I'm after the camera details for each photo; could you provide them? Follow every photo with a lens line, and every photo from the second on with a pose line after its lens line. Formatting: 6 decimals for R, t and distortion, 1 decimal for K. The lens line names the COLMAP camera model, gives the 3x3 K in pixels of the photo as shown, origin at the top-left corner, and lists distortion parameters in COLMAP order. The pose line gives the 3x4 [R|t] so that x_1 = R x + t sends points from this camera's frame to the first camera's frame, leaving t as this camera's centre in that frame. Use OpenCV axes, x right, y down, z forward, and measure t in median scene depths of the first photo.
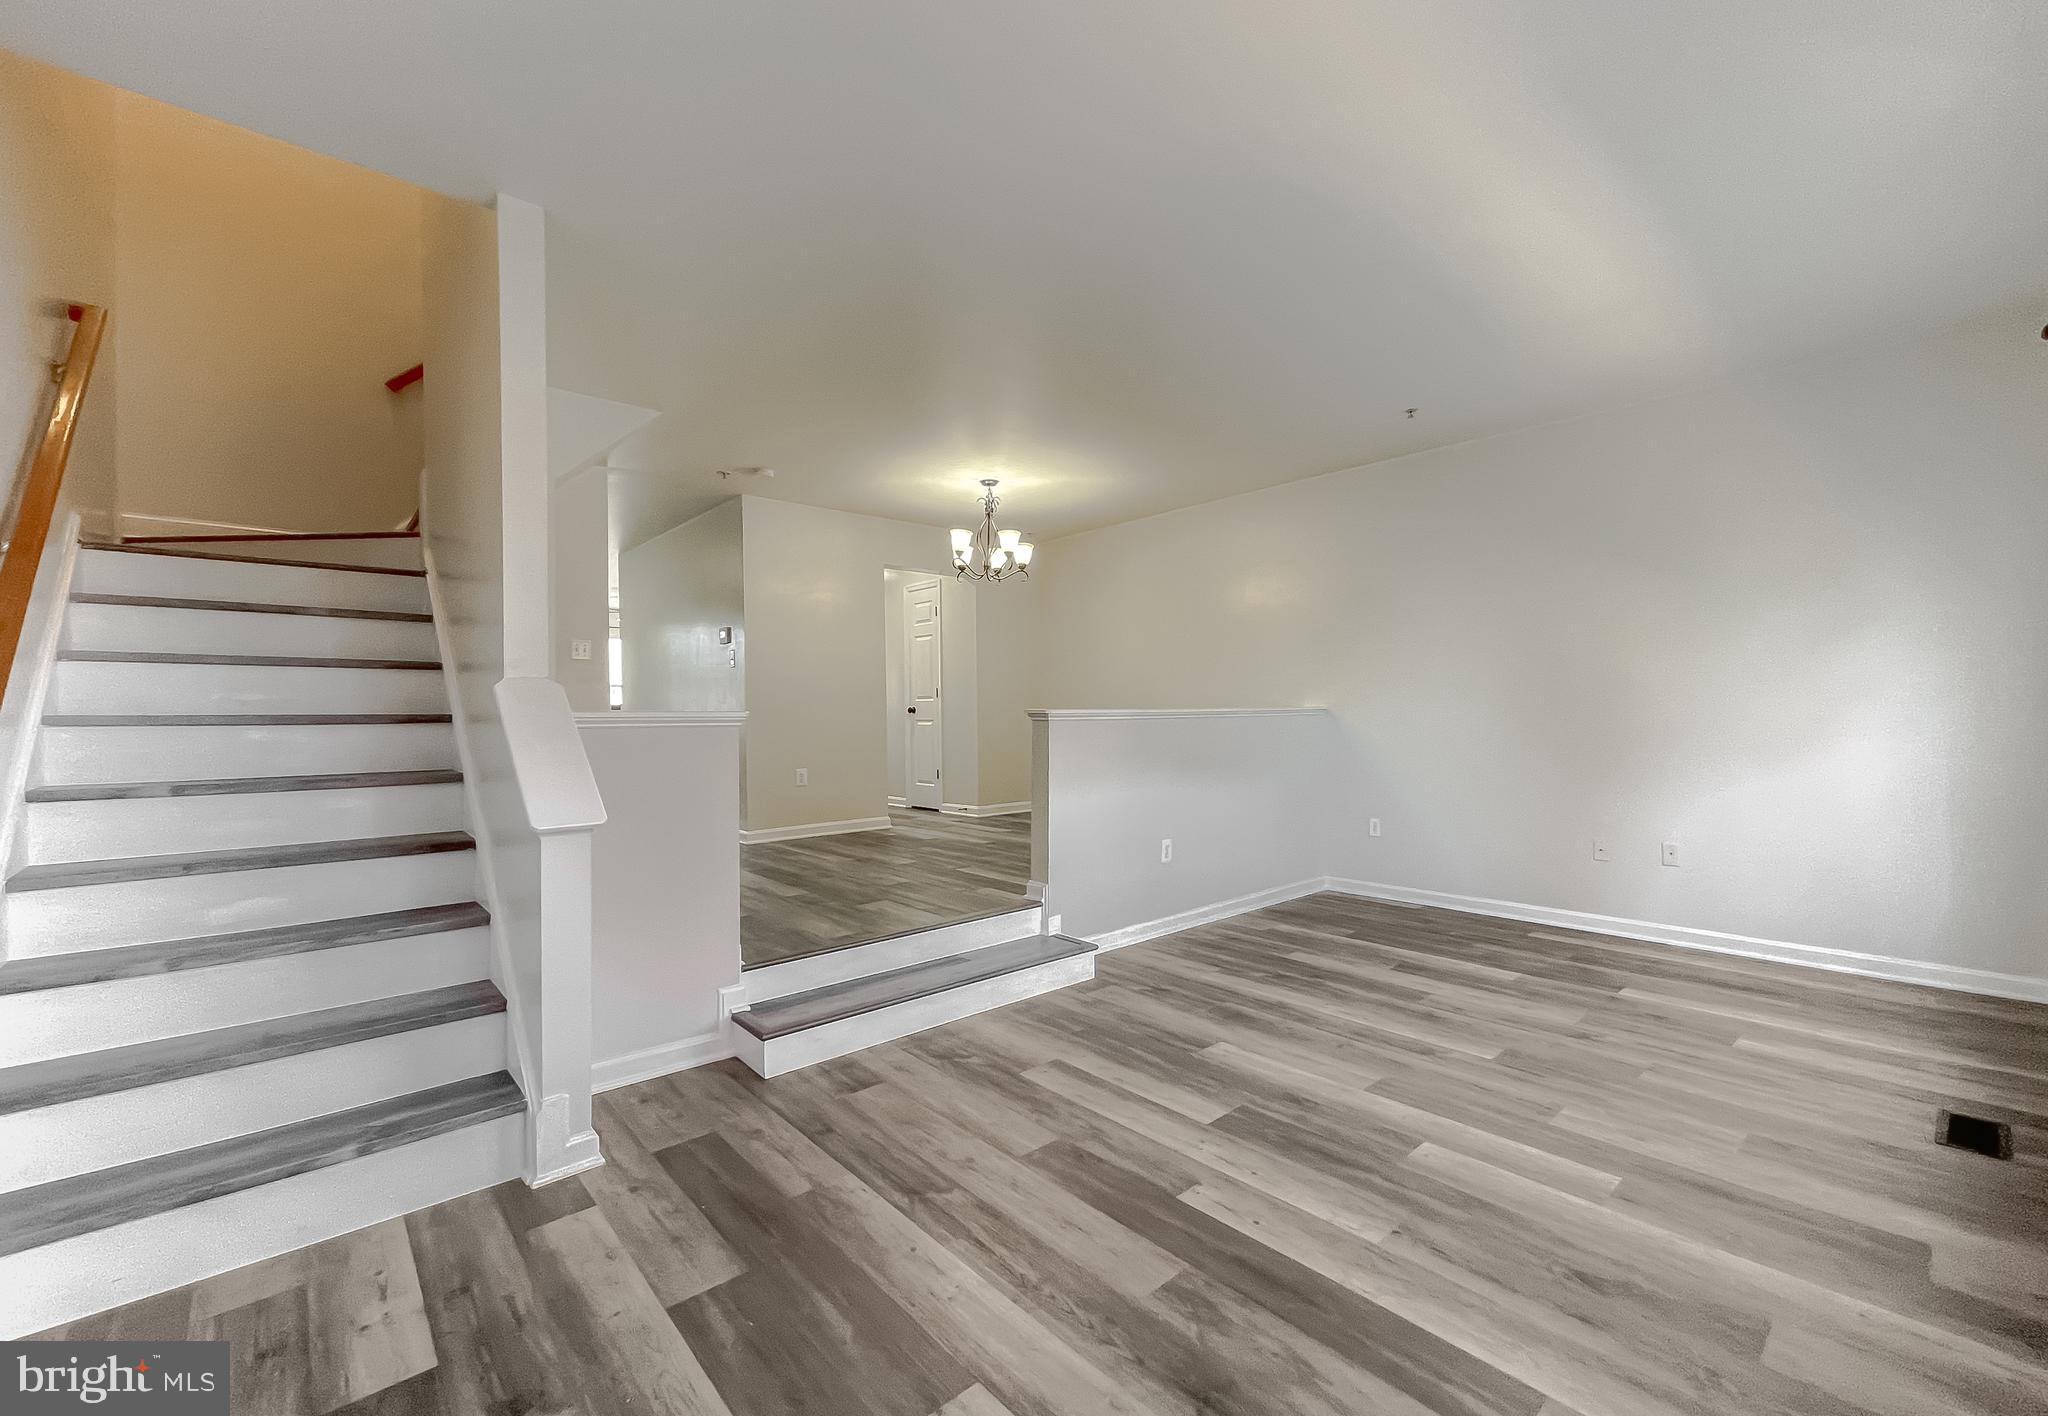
lens RADIAL K [[855.2, 0, 1028.8], [0, 855.2, 706.9], [0, 0, 1]] dist [0.003854, 0.001135]
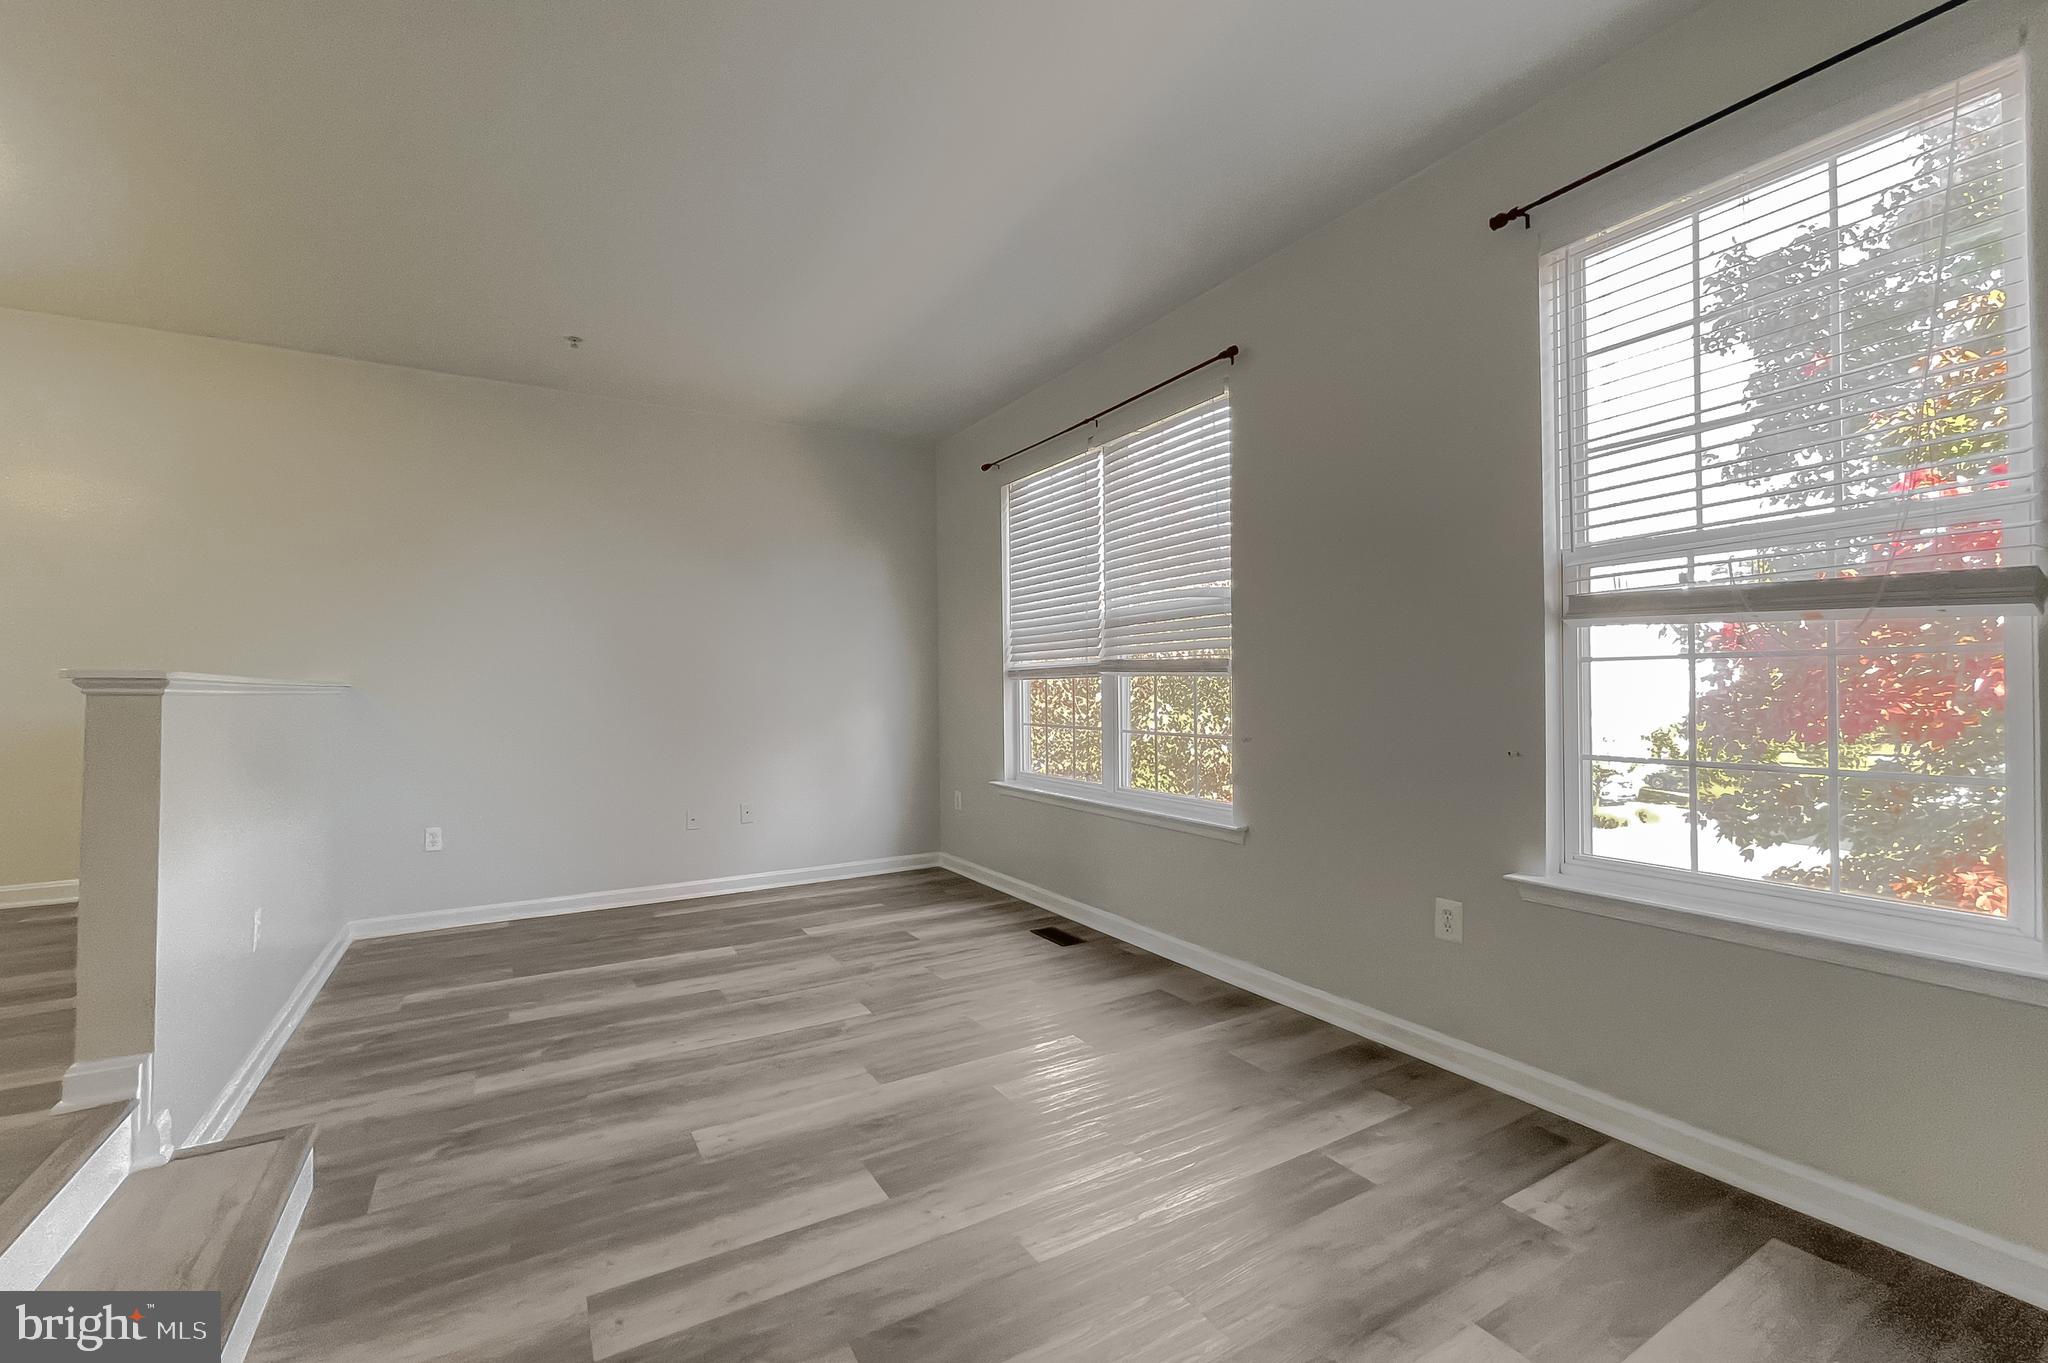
lens RADIAL K [[841.6, 0, 1028.0], [0, 841.6, 678.9], [0, 0, 1]] dist [0.000739, 0.000441]
pose [[0.185054, 0.023939, 0.982437, -0.372887], [-0.004564, 0.999713, -0.023500, 0.017386], [-0.982718, -0.000135, 0.185110, 0.500201]]
